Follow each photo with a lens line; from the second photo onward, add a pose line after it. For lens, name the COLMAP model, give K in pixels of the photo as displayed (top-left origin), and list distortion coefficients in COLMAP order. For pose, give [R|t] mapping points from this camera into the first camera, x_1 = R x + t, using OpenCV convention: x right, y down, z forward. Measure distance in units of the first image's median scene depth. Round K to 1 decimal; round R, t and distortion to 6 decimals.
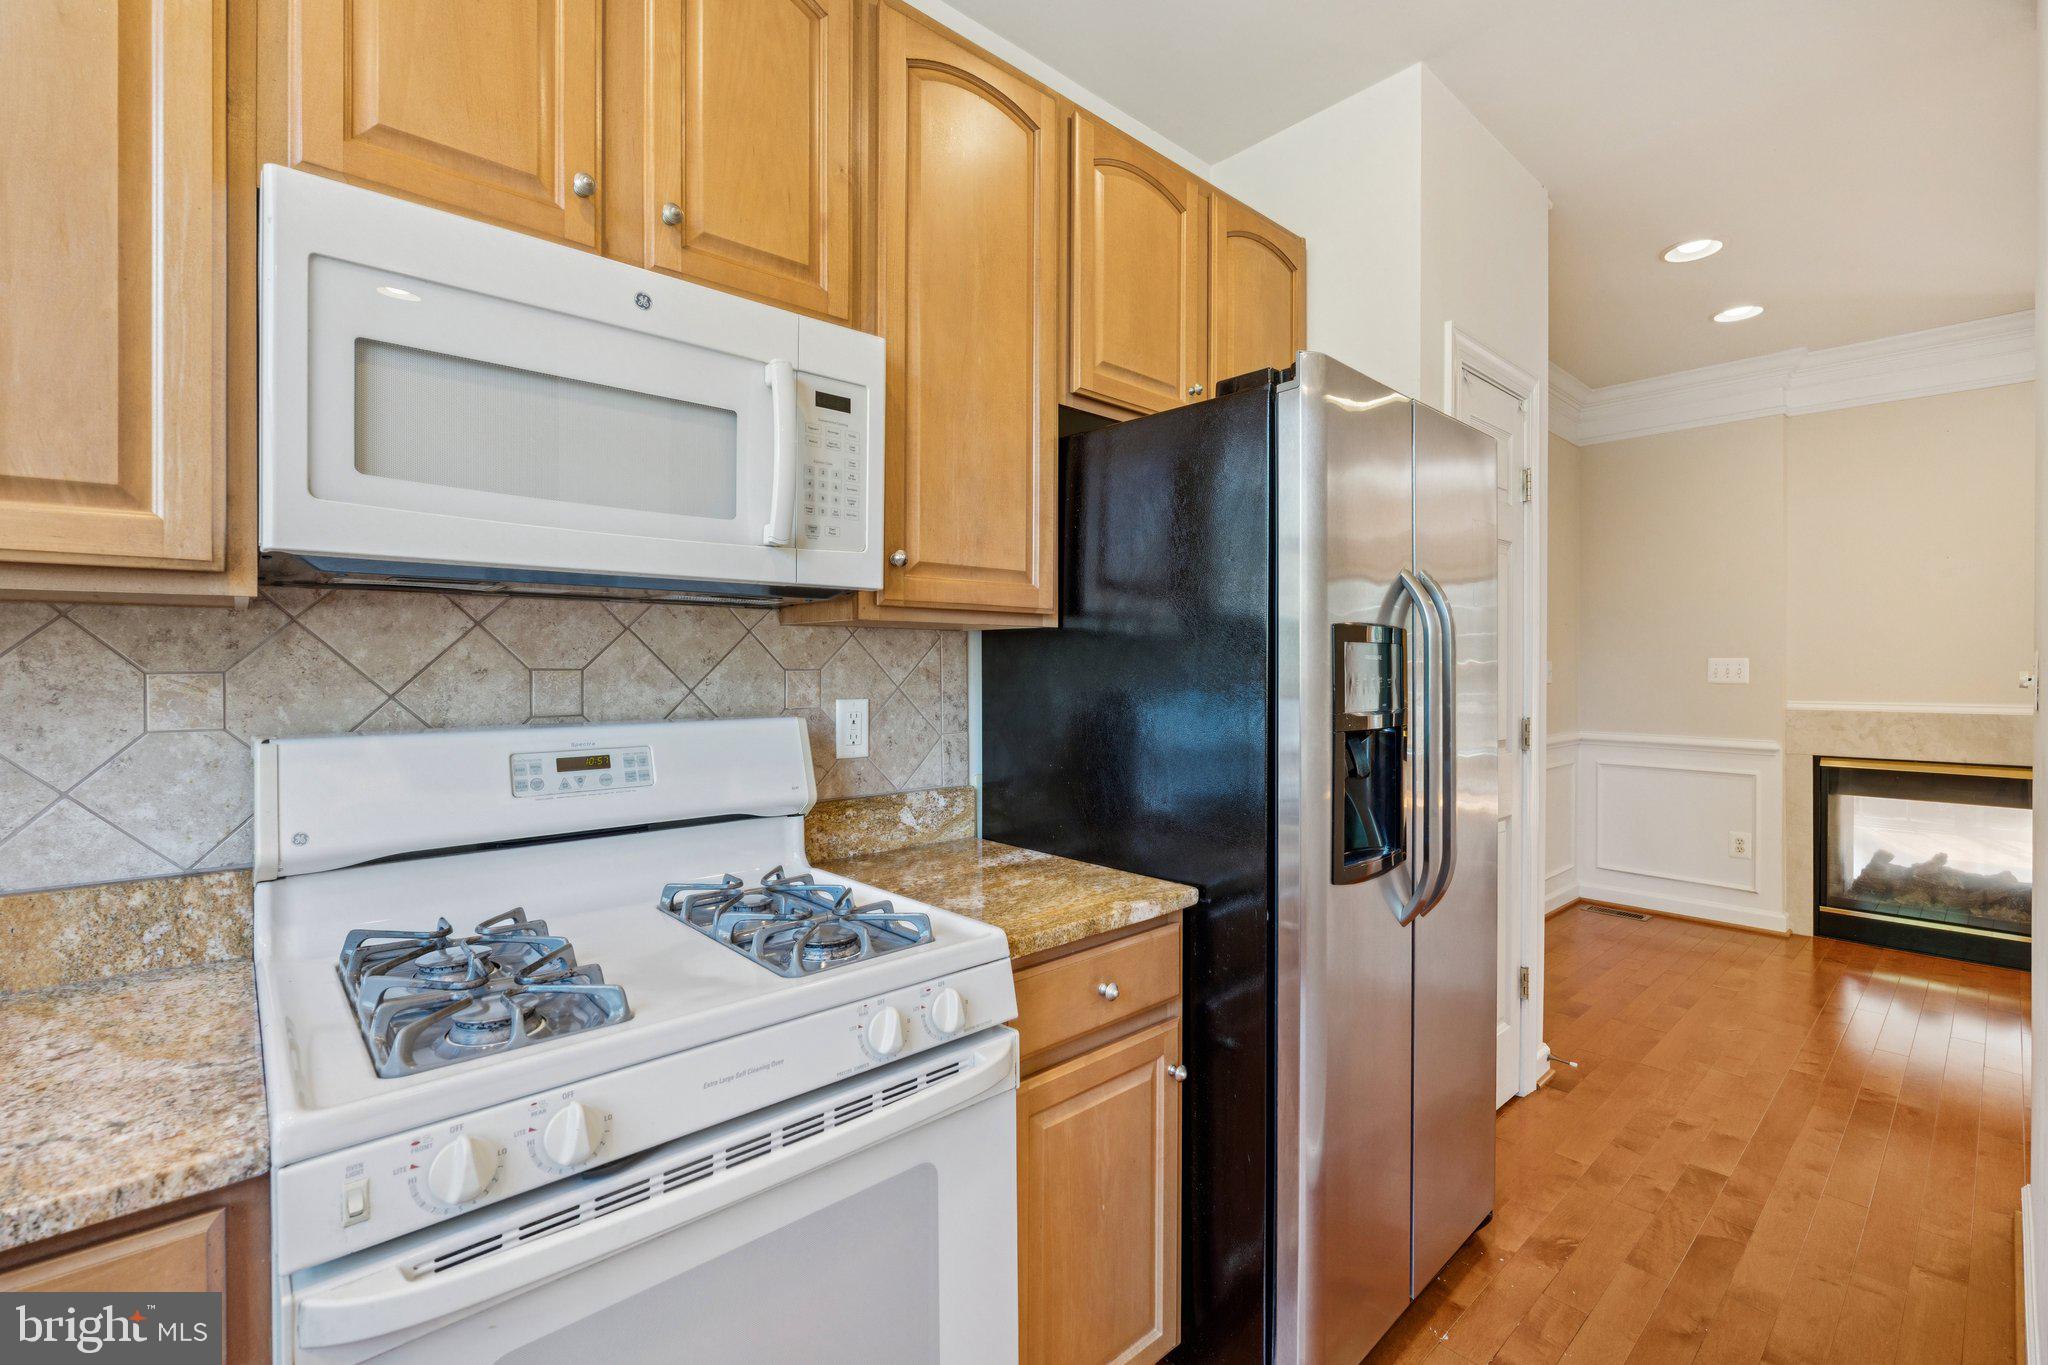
lens RADIAL K [[882.2, 0, 1017.3], [0, 882.2, 668.1], [0, 0, 1]] dist [-0.009985, 0.000775]
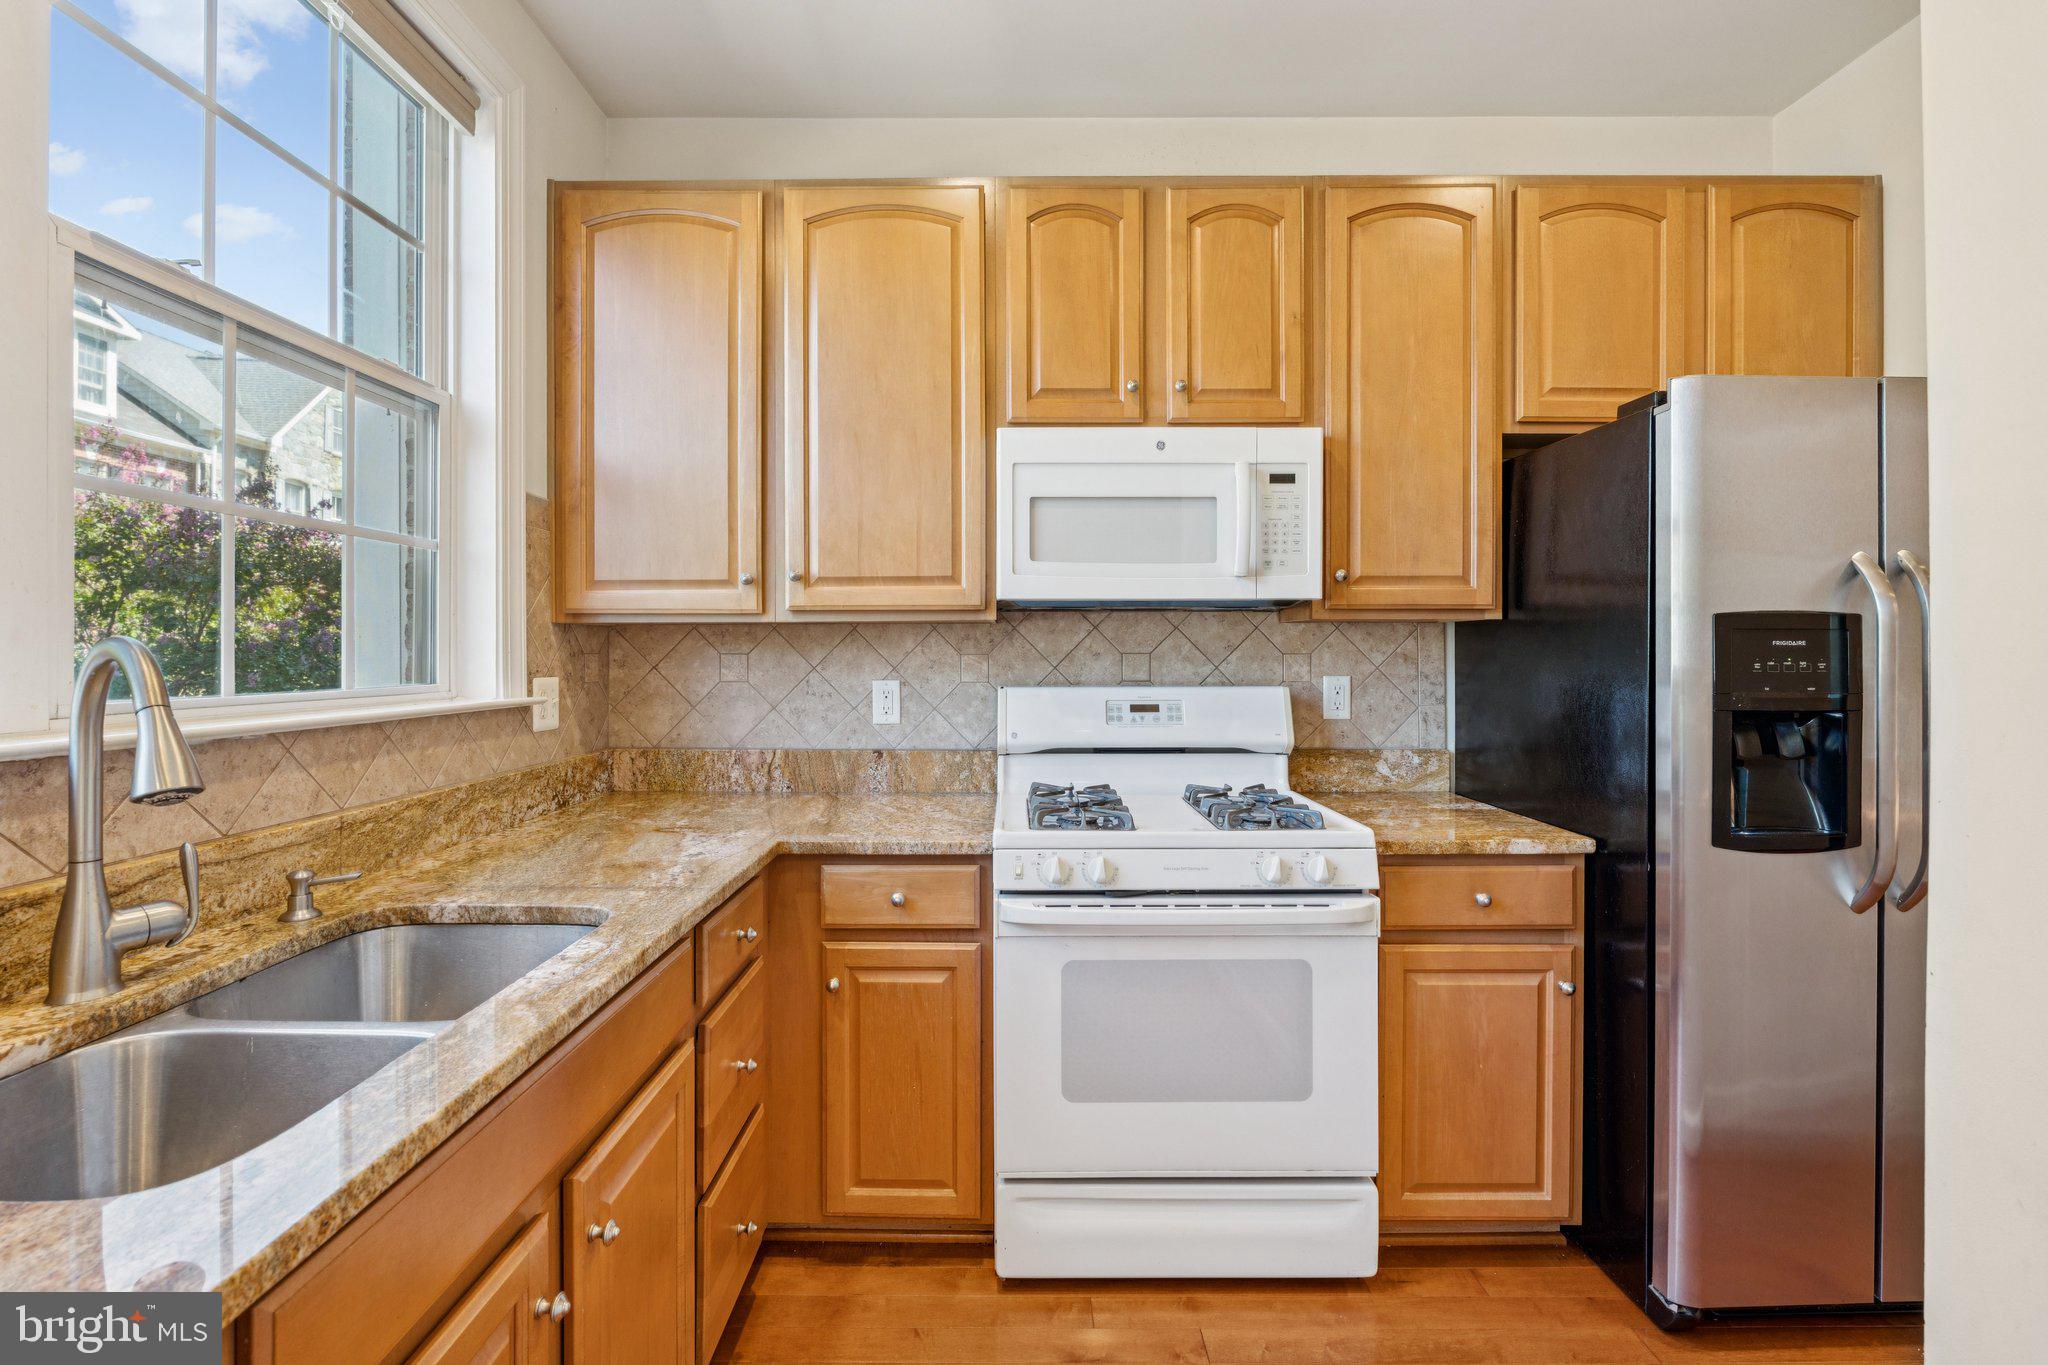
lens RADIAL K [[899.3, 0, 1019.6], [0, 899.3, 645.5], [0, 0, 1]] dist [-0.002680, -0.000412]
pose [[0.746403, -0.004577, -0.665479, 0.475422], [-0.001191, 0.999966, -0.008213, 0.000888], [0.665493, 0.006922, 0.746372, -0.453379]]
